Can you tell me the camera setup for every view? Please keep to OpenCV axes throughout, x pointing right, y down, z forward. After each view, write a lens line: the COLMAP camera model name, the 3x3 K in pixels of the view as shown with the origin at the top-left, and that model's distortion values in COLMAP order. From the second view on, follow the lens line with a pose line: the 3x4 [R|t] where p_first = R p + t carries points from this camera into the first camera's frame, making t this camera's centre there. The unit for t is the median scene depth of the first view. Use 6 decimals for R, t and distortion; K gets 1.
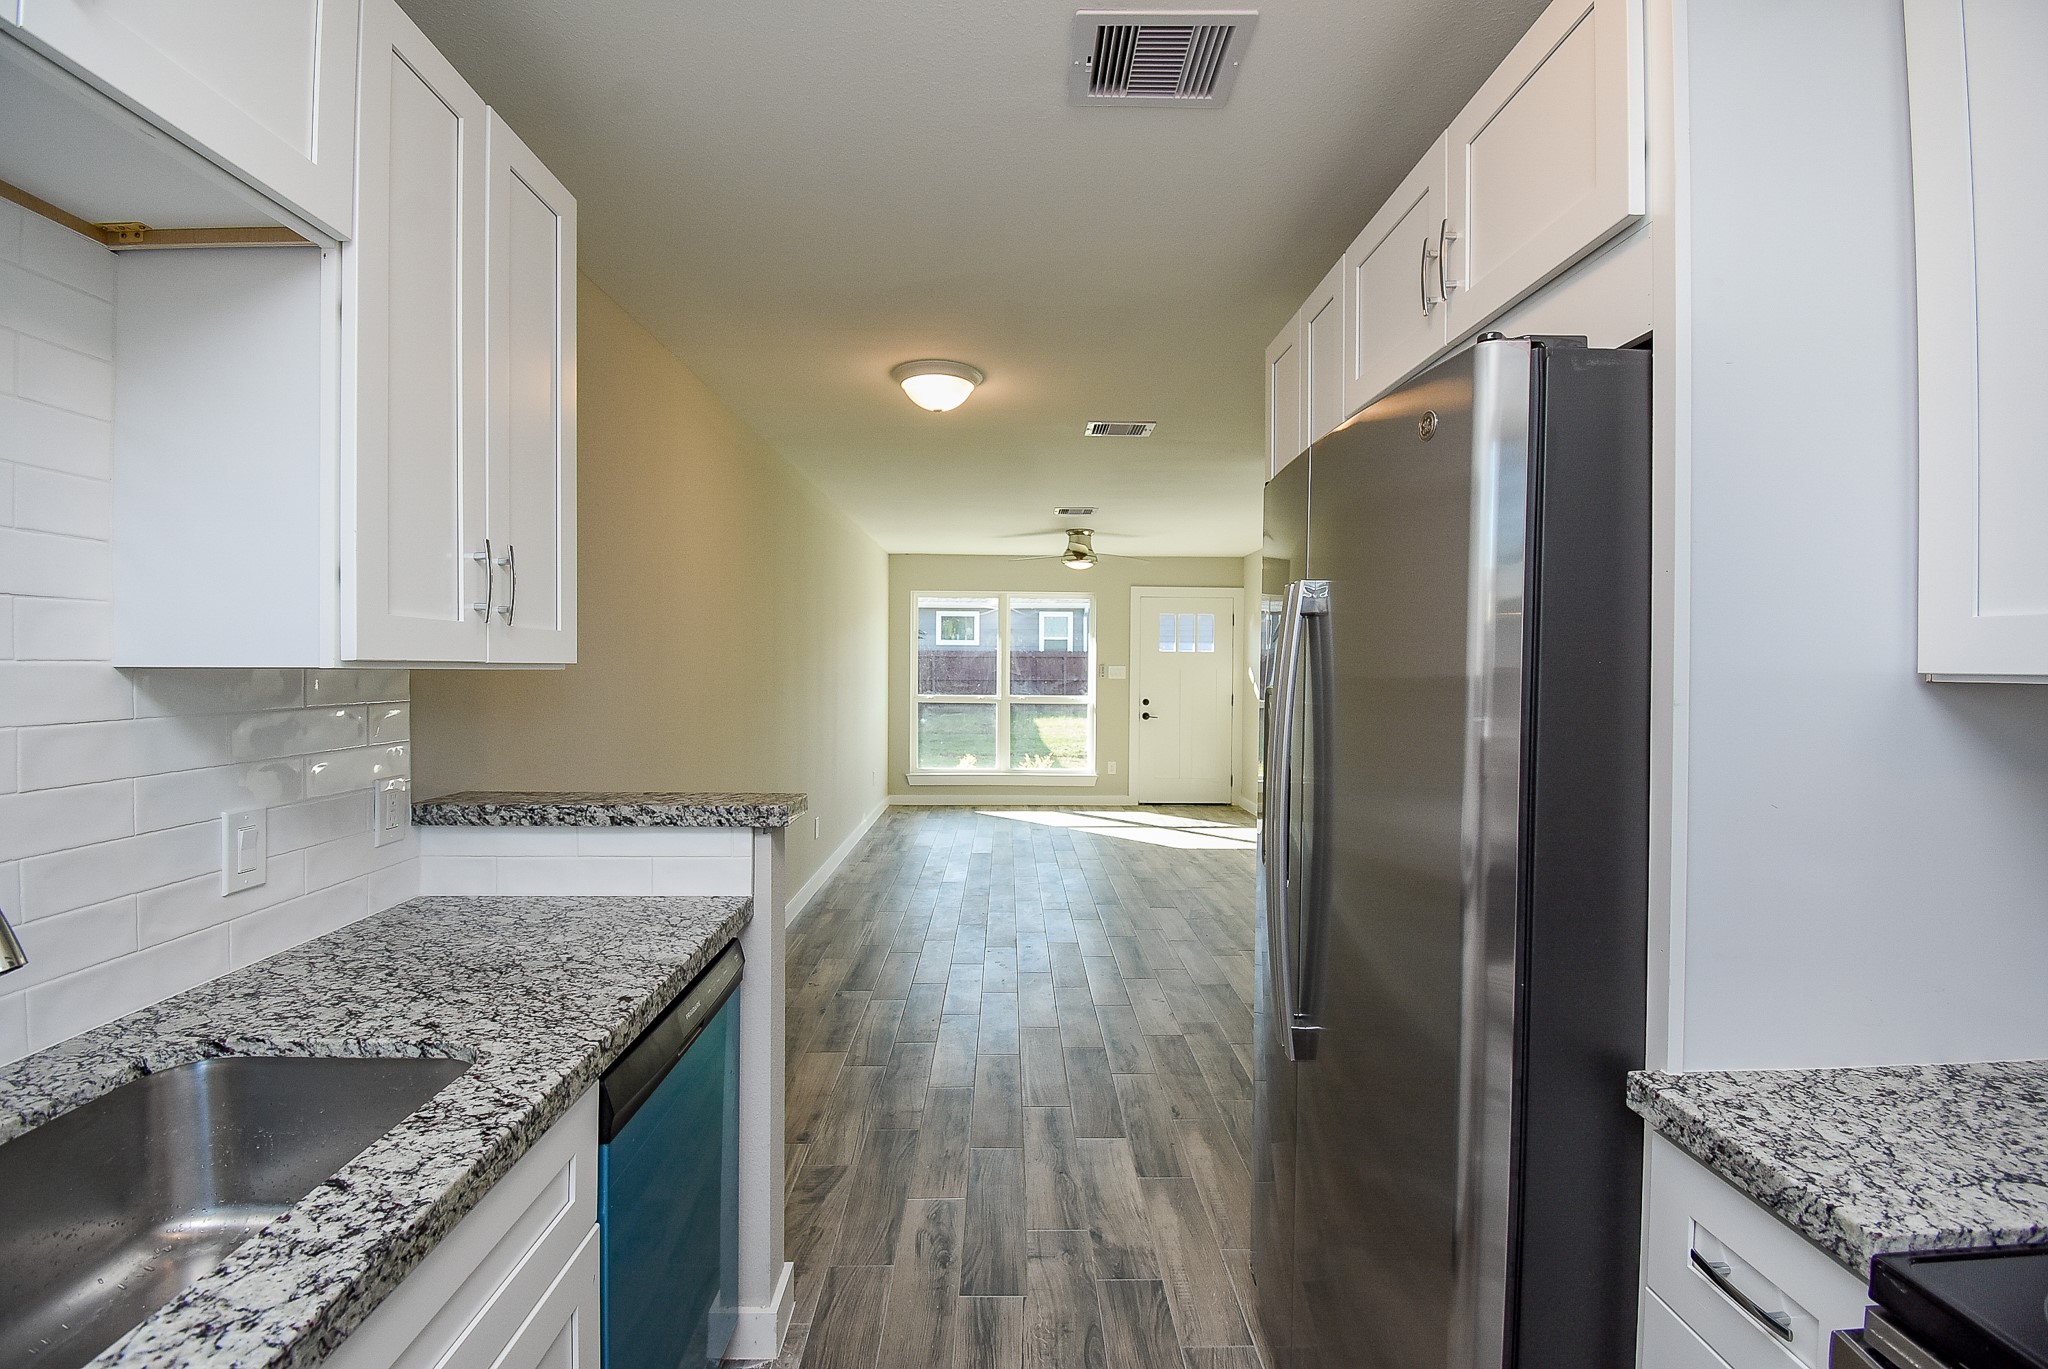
lens RADIAL K [[914.5, 0, 1025.4], [0, 914.5, 685.6], [0, 0, 1]] dist [0.007617, -0.017126]
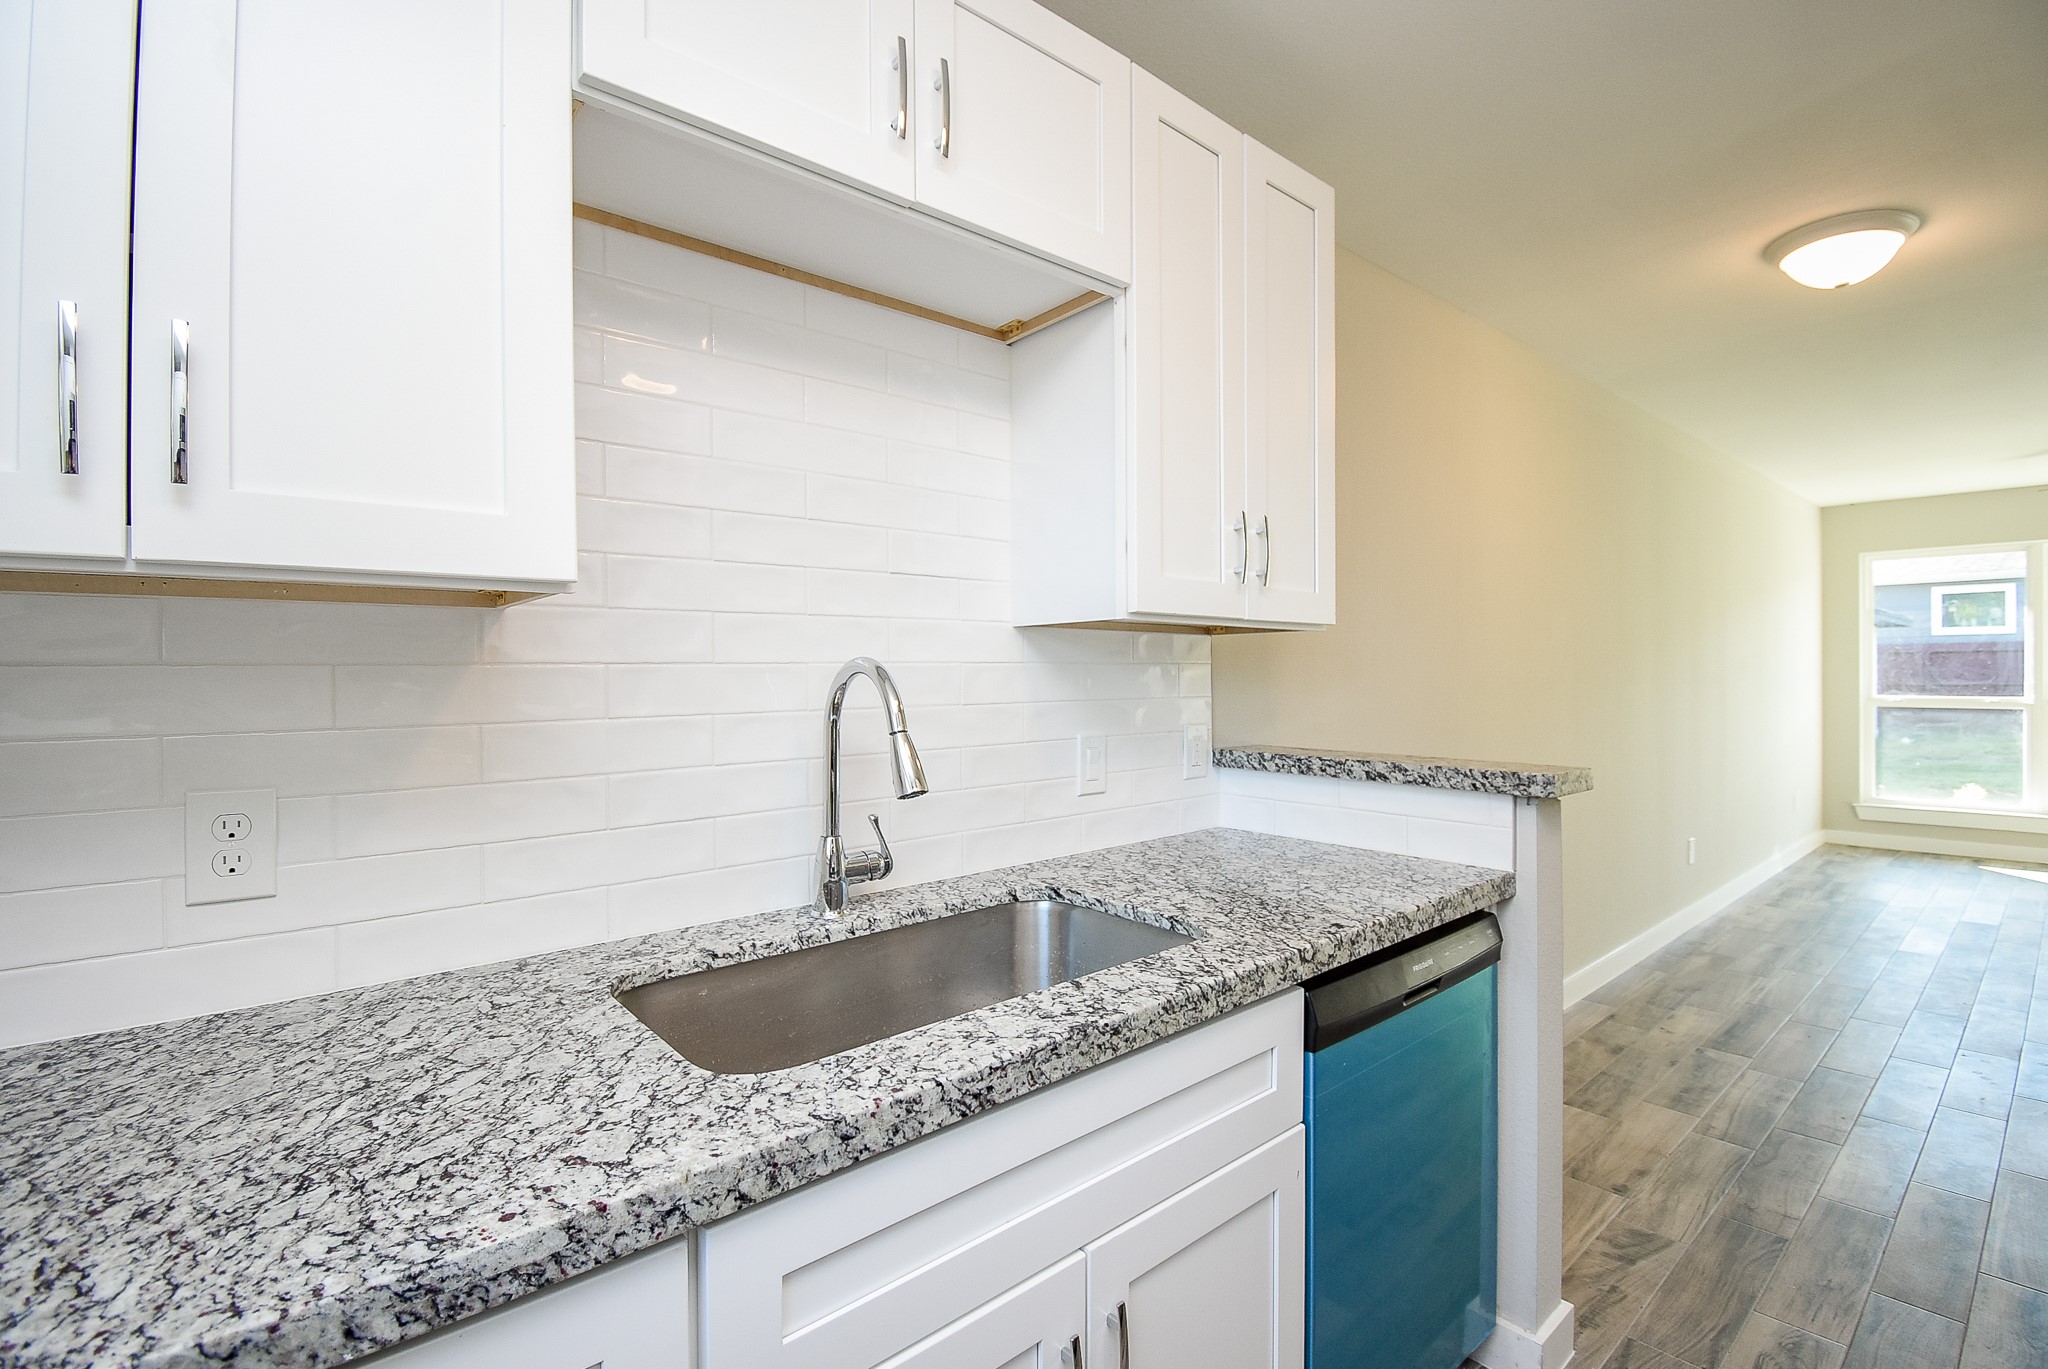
lens RADIAL K [[914.5, 0, 1010.2], [0, 914.5, 691.2], [0, 0, 1]] dist [0.007617, -0.017126]
pose [[0.622565, 0.003215, -0.782562, 0.146938], [-0.006085, 0.999981, -0.000733, 0.077778], [0.782545, 0.005218, 0.622573, 0.055562]]
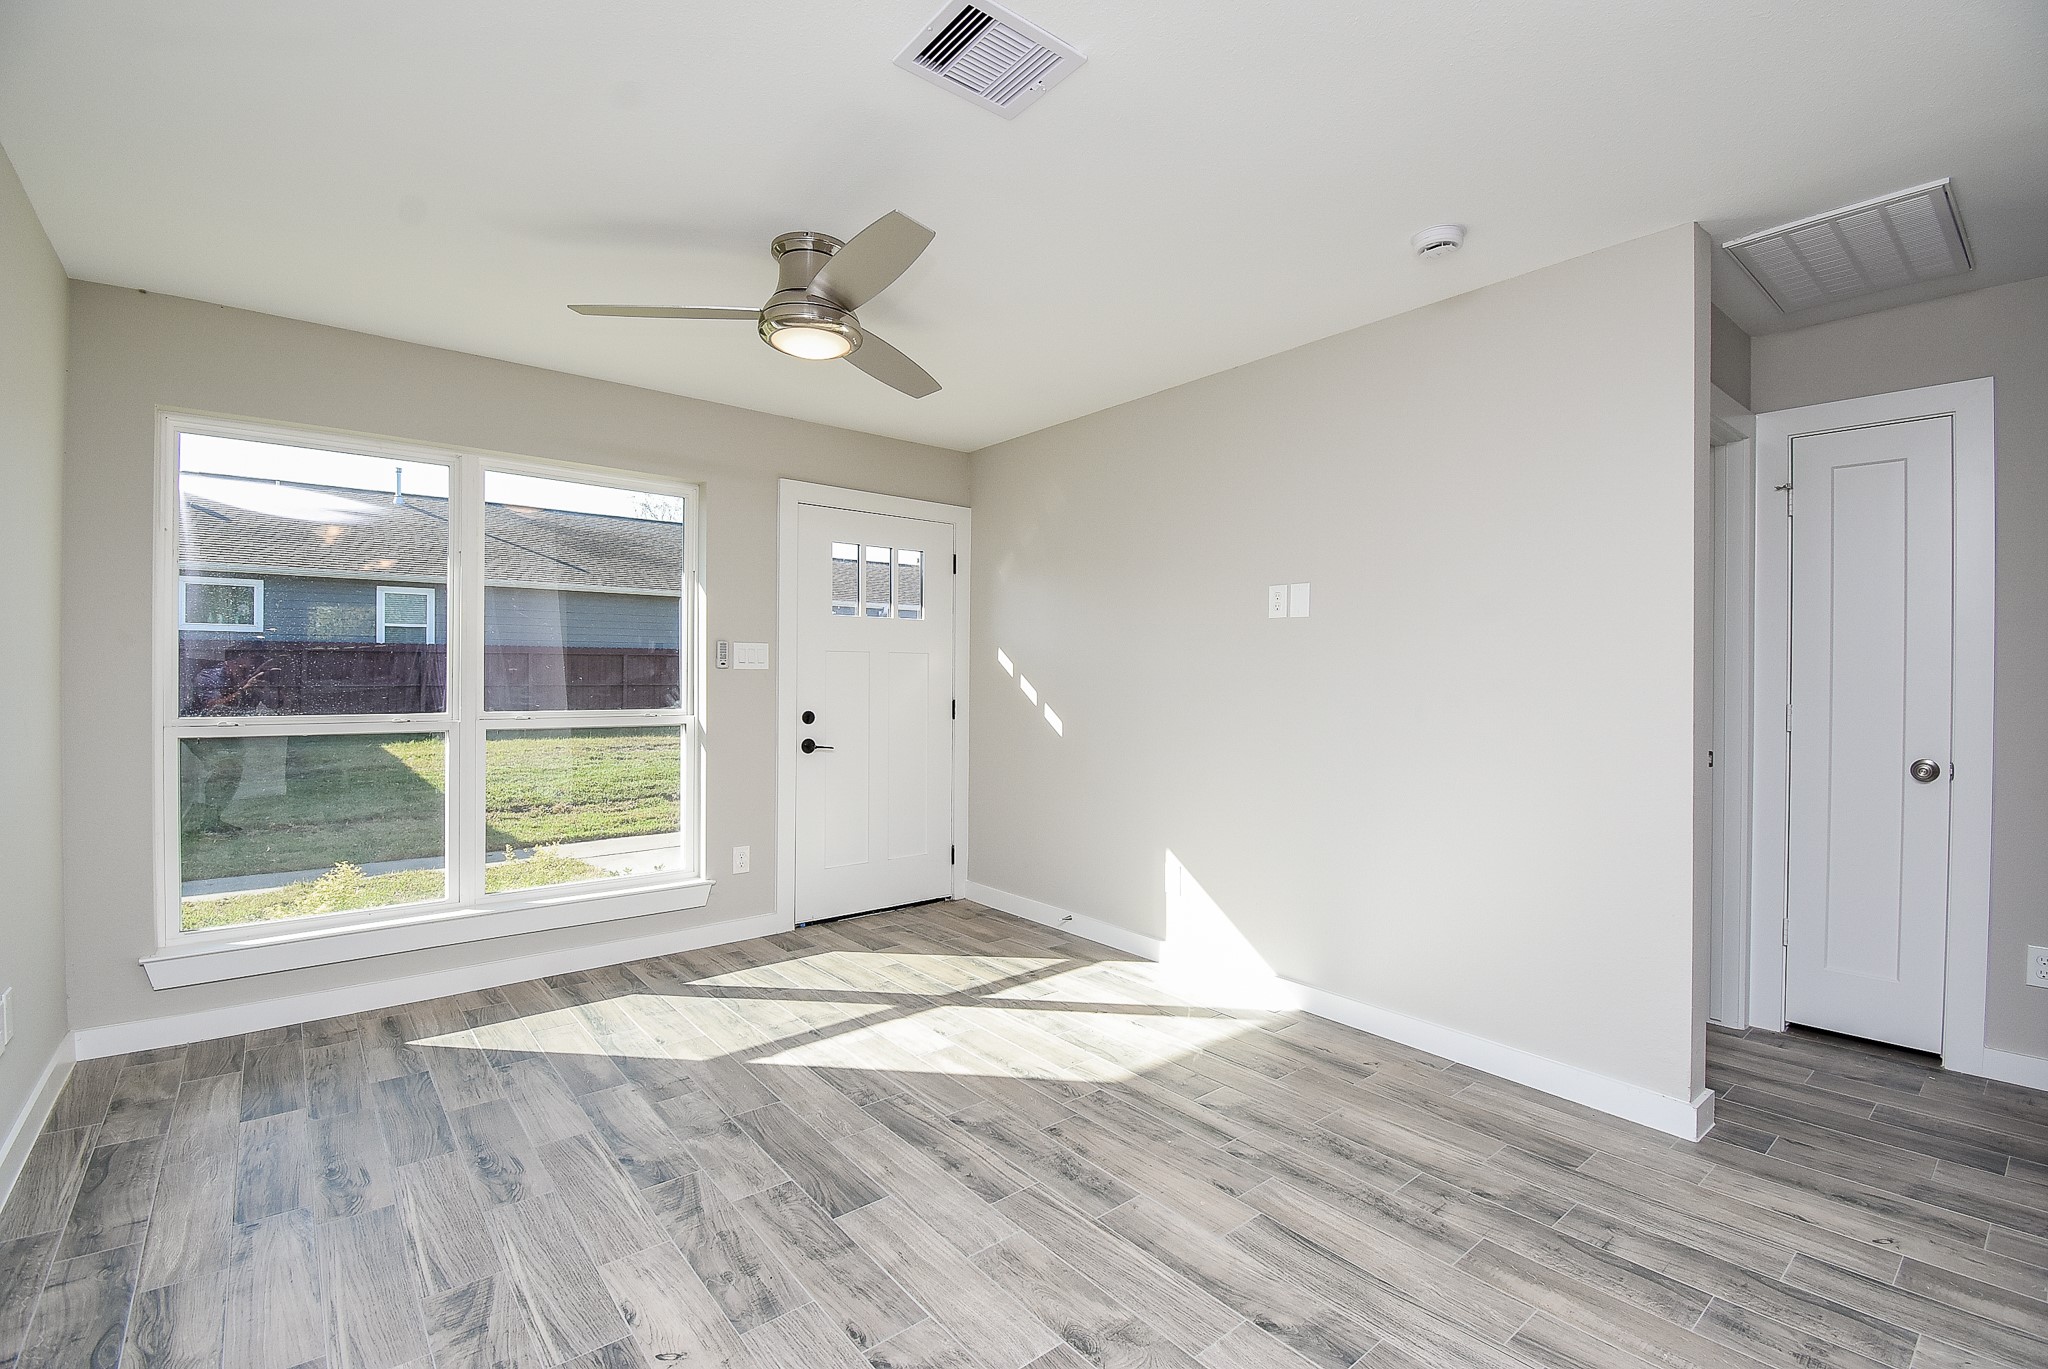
lens RADIAL K [[914.5, 0, 1035.8], [0, 914.5, 674.6], [0, 0, 1]] dist [0.007617, -0.017126]
pose [[0.782183, -0.008512, 0.622991, -0.525642], [0.018098, 0.999795, -0.009063, 0.008056], [-0.622786, 0.018364, 0.782177, 3.459118]]
